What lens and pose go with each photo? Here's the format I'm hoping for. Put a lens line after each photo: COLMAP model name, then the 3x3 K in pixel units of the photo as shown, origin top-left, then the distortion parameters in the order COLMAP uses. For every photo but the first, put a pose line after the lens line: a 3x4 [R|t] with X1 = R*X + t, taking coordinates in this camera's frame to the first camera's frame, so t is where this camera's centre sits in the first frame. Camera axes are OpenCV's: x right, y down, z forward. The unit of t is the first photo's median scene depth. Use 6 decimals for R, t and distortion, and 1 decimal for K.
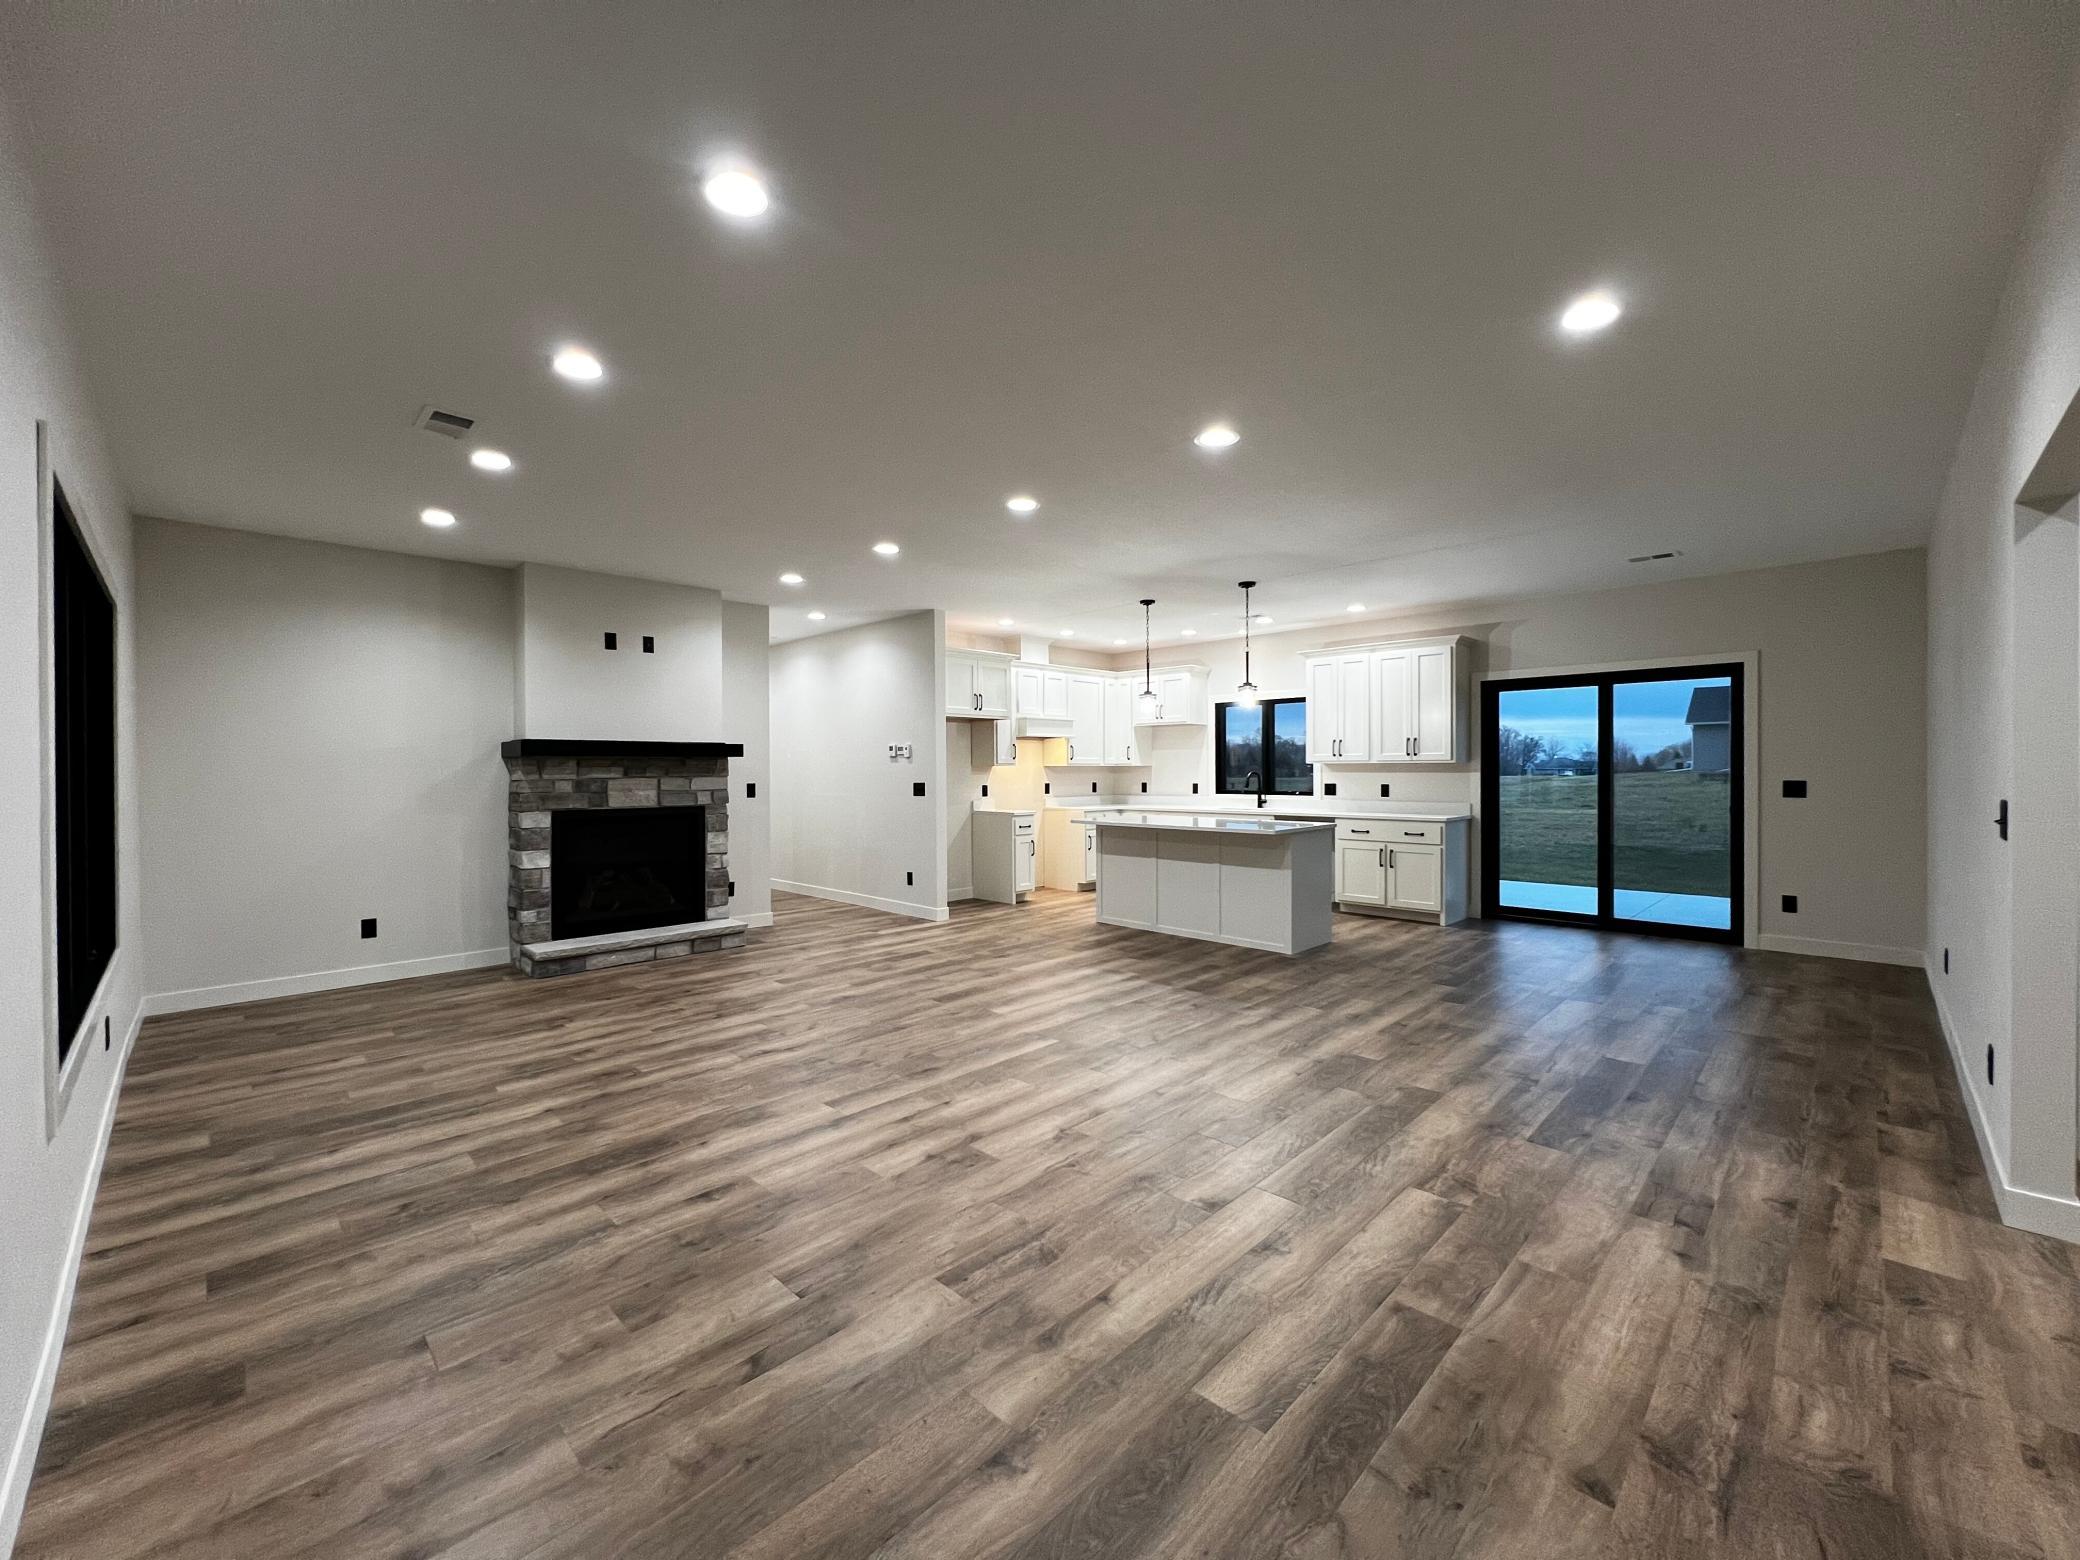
lens RADIAL K [[831.9, 0, 1032.9], [0, 831.9, 773.4], [0, 0, 1]] dist [0.001194, 0.001150]
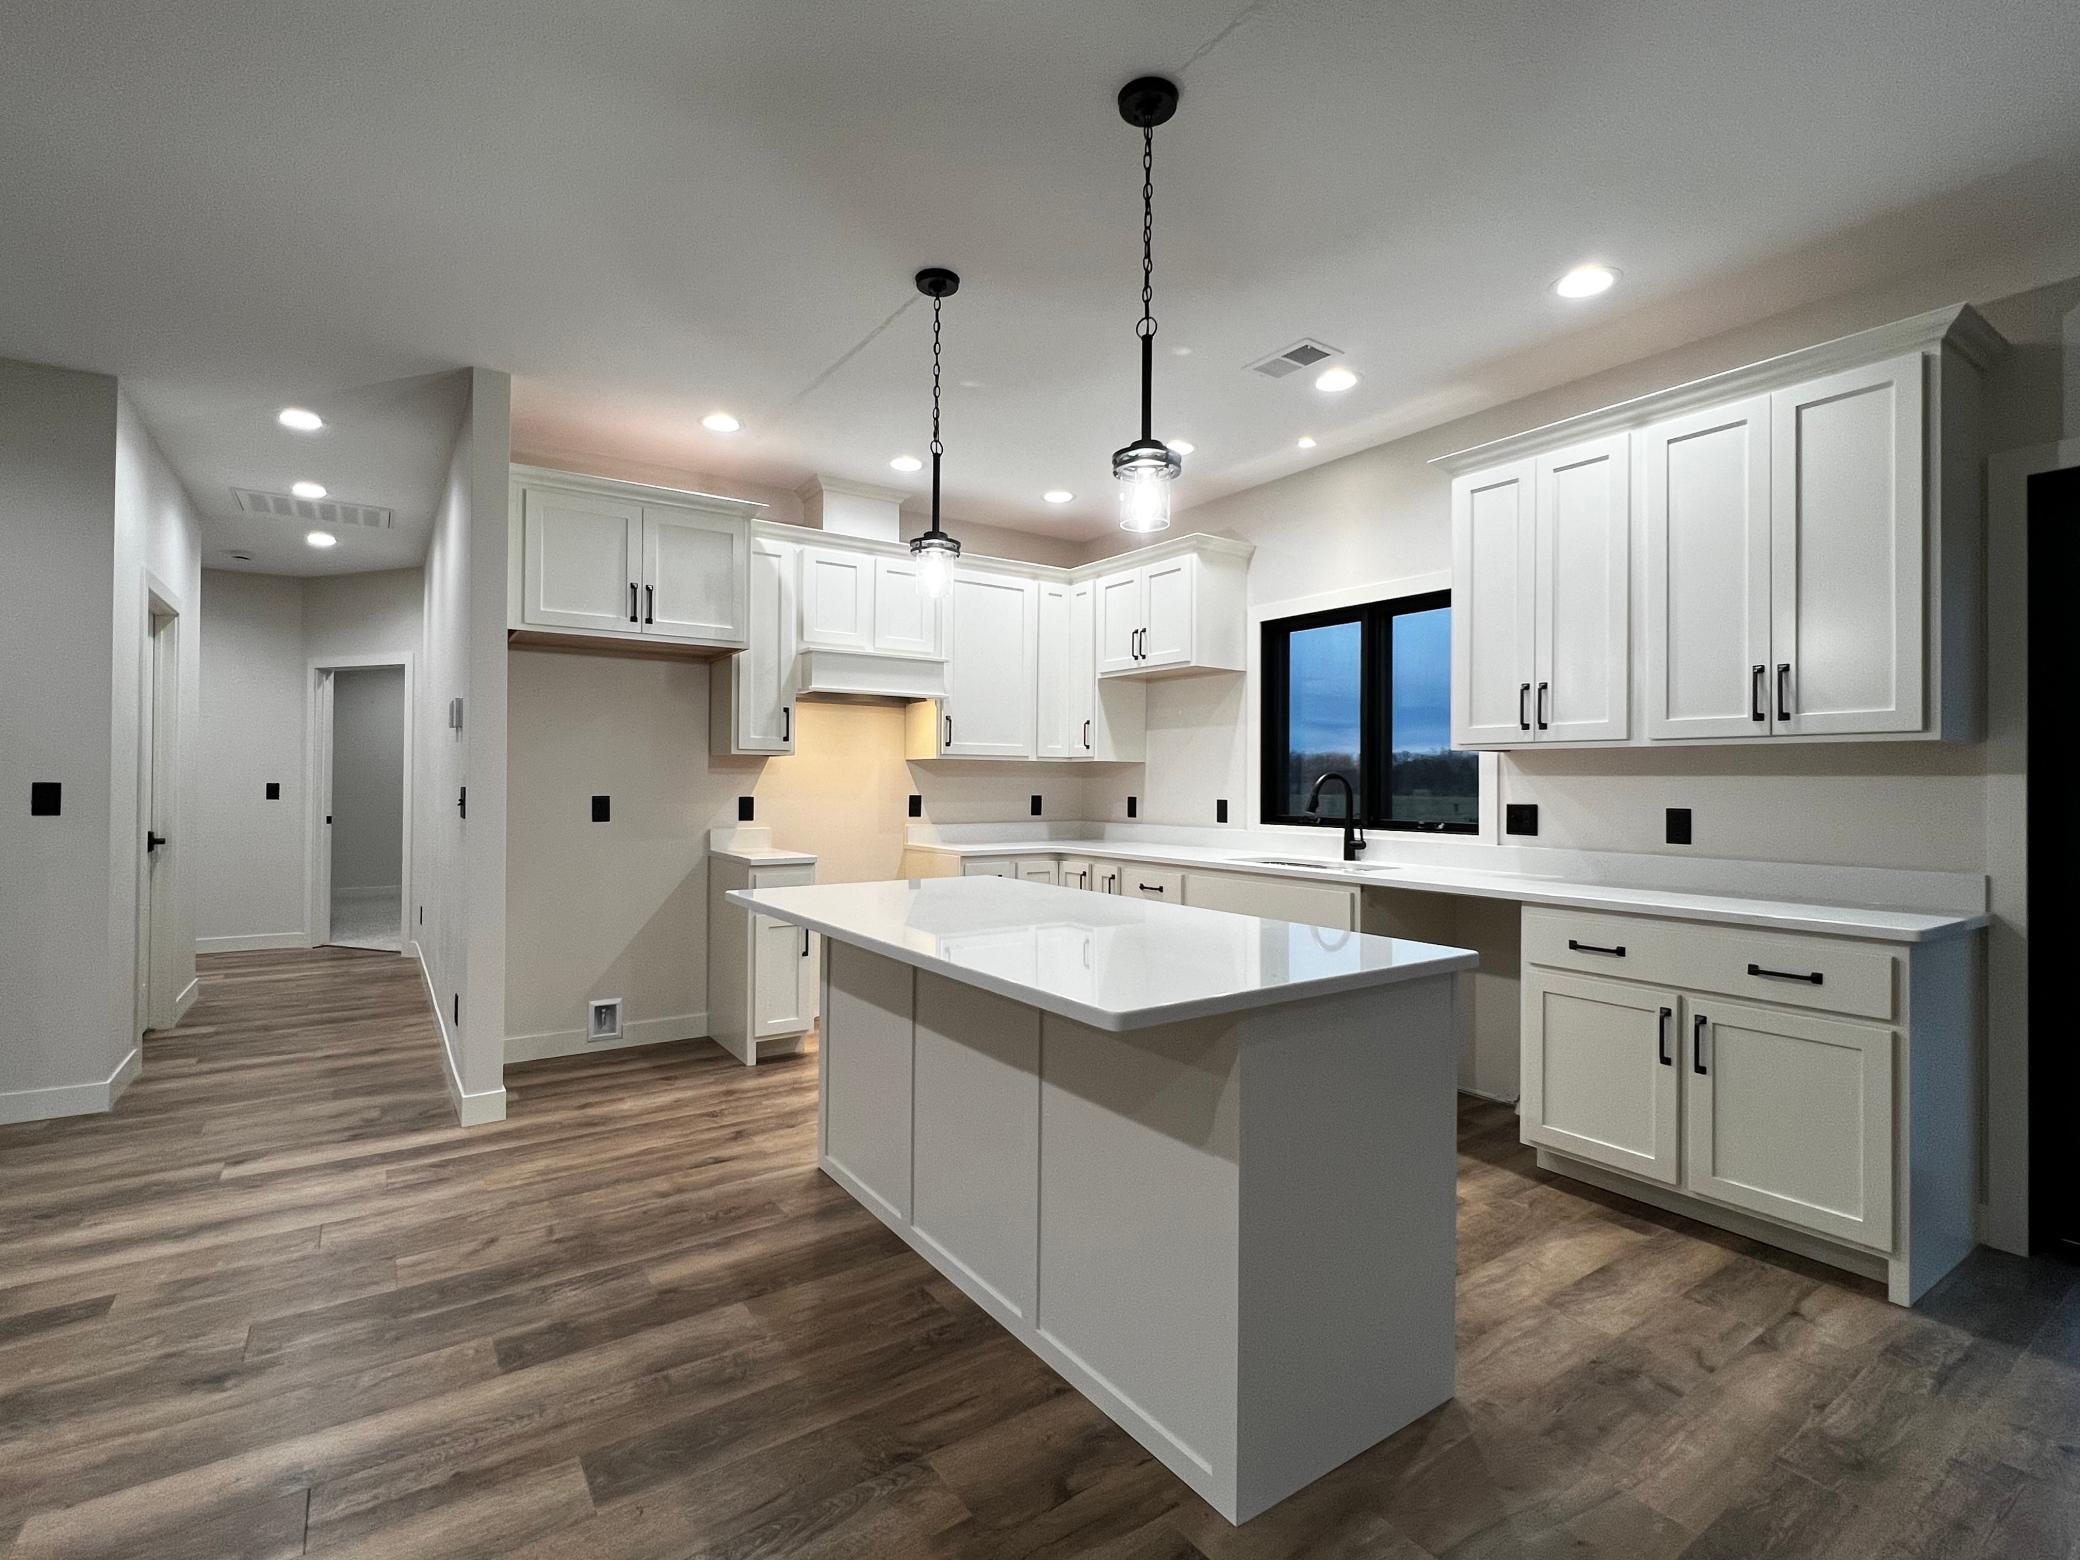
lens RADIAL K [[970.7, 0, 1030.2], [0, 970.7, 773.8], [0, 0, 1]] dist [-0.001860, 0.001304]
pose [[0.982024, 0.009735, -0.188506, 0.300080], [-0.012367, 0.999842, -0.012790, 0.009021], [0.188352, 0.014891, 0.981989, 0.708718]]
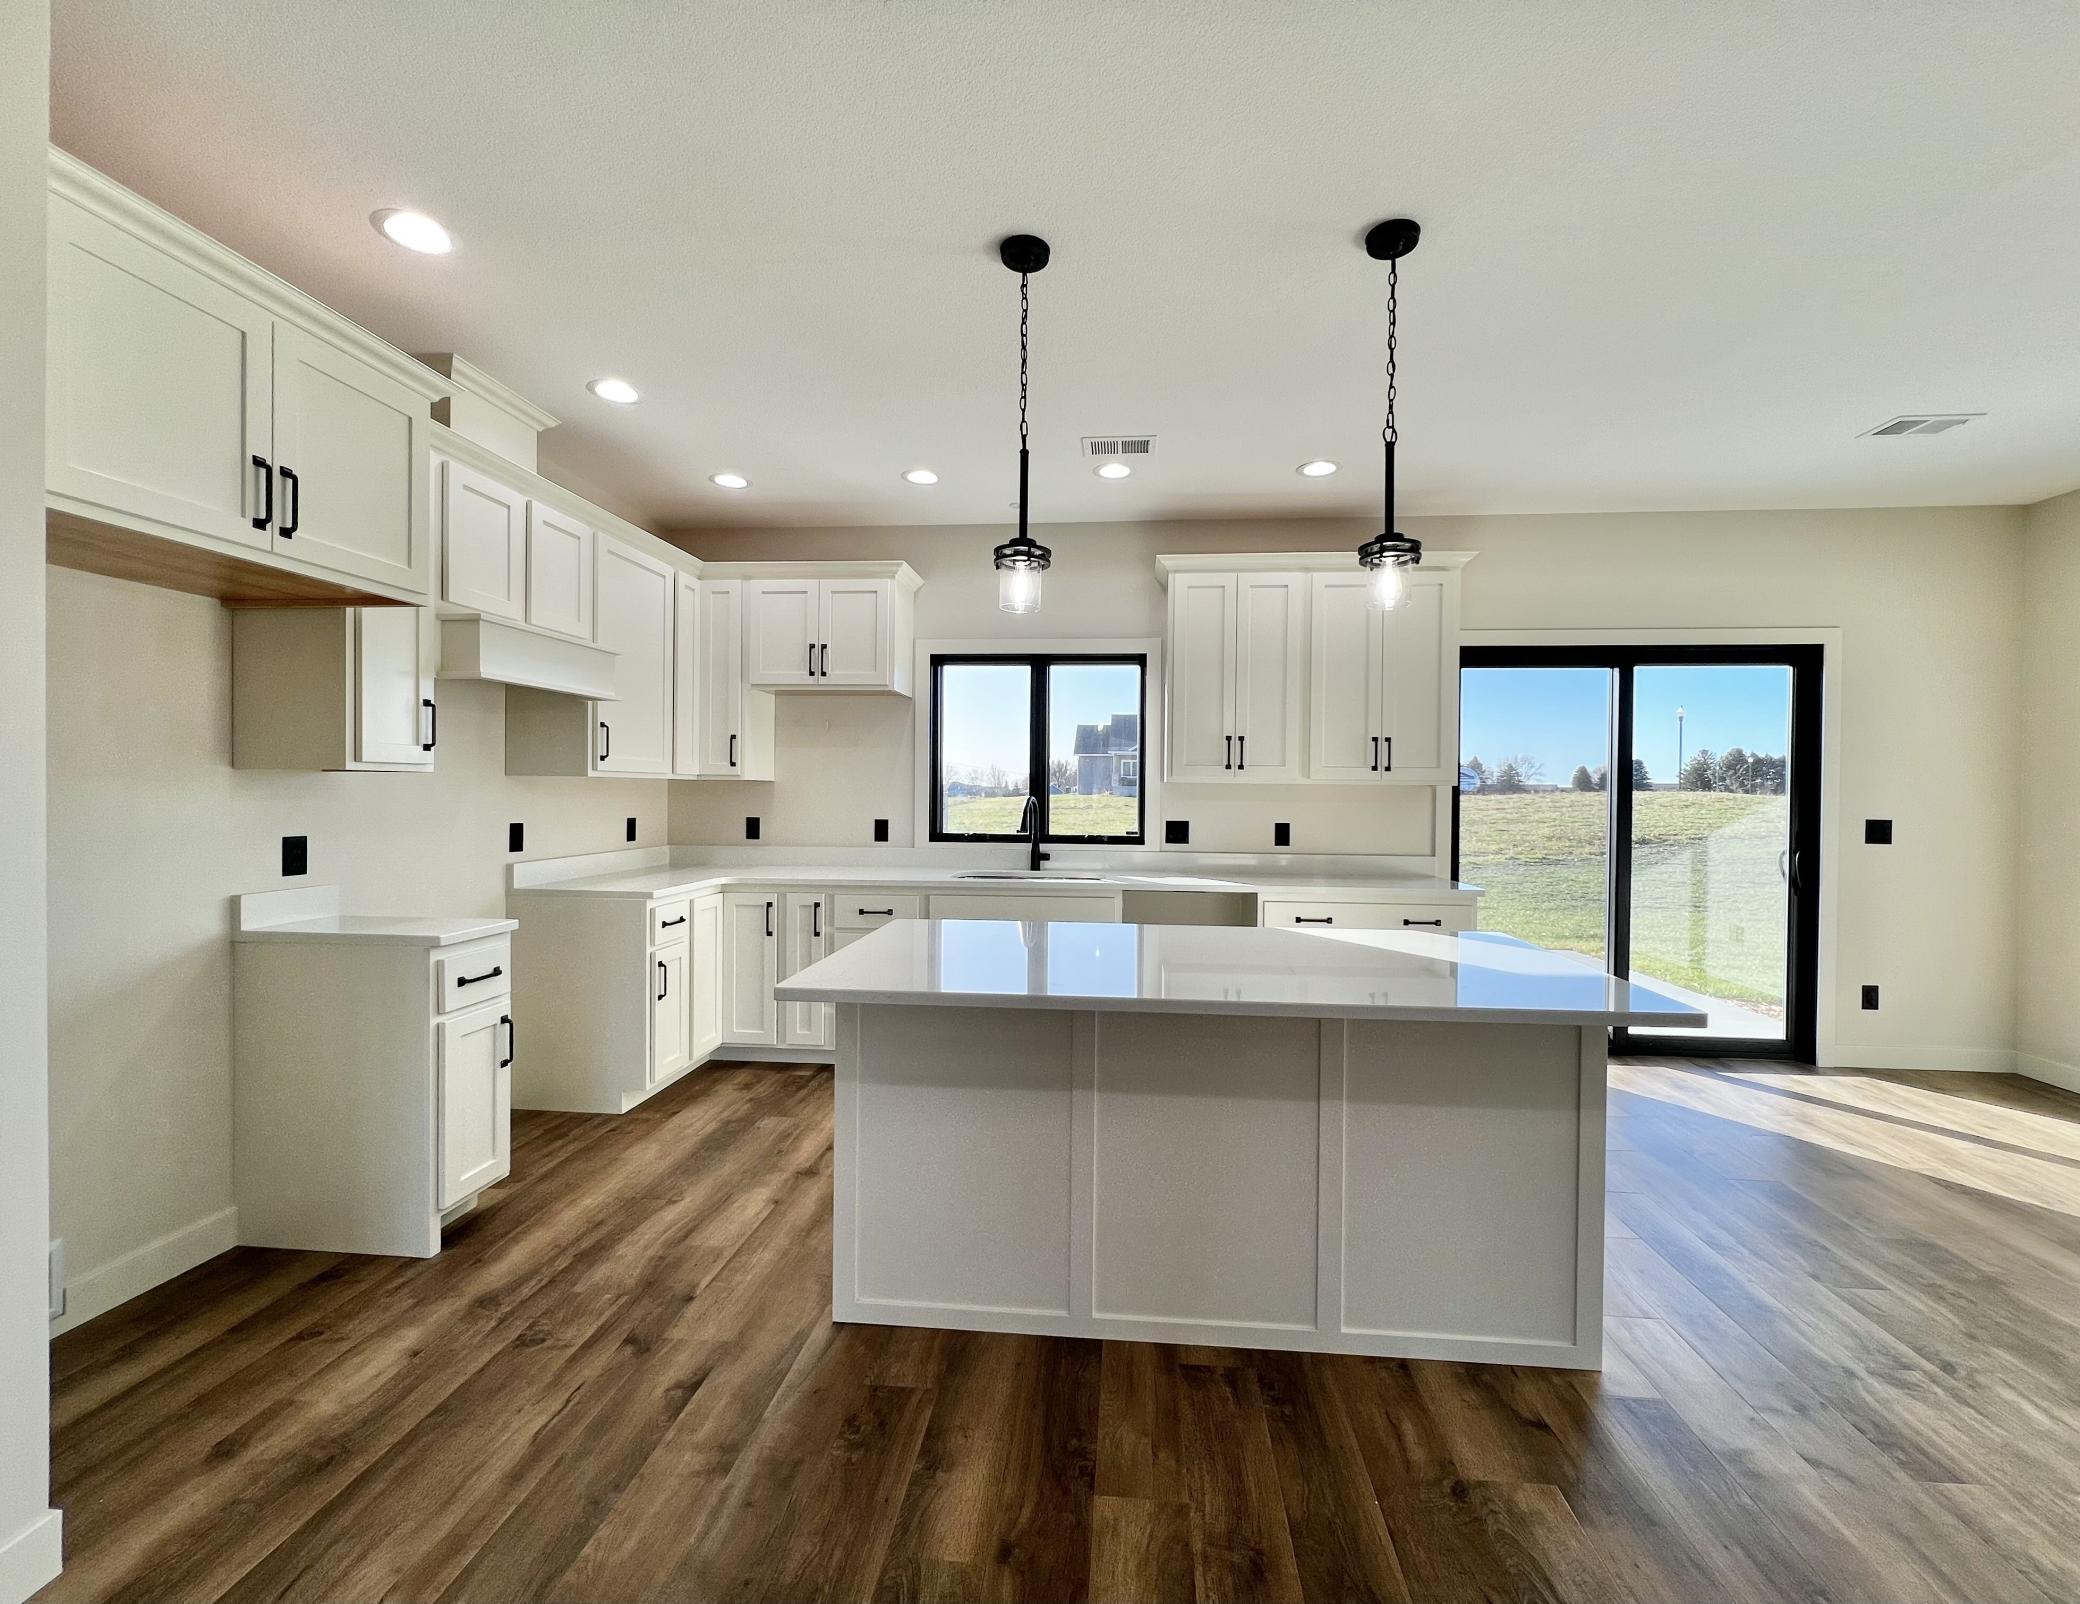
lens RADIAL K [[857.6, 0, 1059.7], [0, 857.6, 794.7], [0, 0, 1]] dist [-0.000920, 0.000450]
pose [[0.766342, 0.009516, 0.642363, -0.066299], [-0.010720, 0.999940, -0.002025, -0.003728], [-0.642344, -0.005334, 0.766398, 0.870988]]
